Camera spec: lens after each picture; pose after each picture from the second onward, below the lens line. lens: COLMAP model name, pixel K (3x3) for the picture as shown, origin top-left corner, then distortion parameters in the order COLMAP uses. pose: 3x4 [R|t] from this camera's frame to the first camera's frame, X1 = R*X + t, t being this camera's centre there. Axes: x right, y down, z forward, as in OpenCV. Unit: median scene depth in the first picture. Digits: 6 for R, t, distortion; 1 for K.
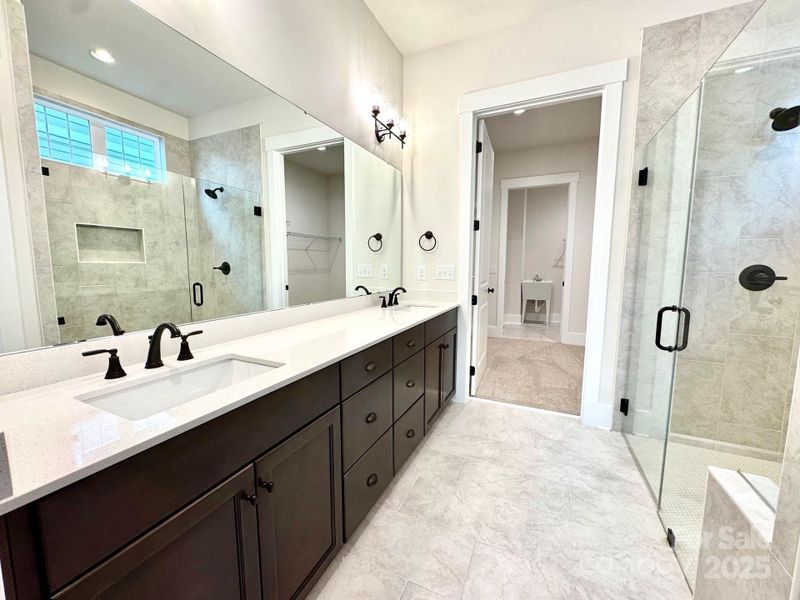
lens RADIAL K [[318.1, 0, 401.1], [0, 318.1, 298.6], [0, 0, 1]] dist [0.000757, -0.000625]
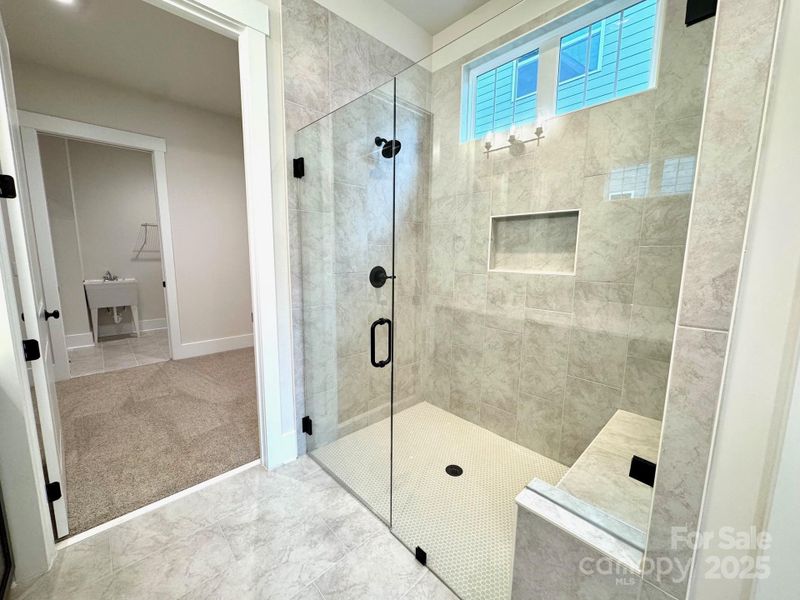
lens RADIAL K [[318.1, 0, 397.4], [0, 318.1, 299.1], [0, 0, 1]] dist [0.000757, -0.000625]
pose [[0.371544, -0.129296, 0.919368, 0.014486], [0.090161, 0.990600, 0.102877, -0.087159], [-0.924027, 0.044667, 0.379709, 0.412793]]
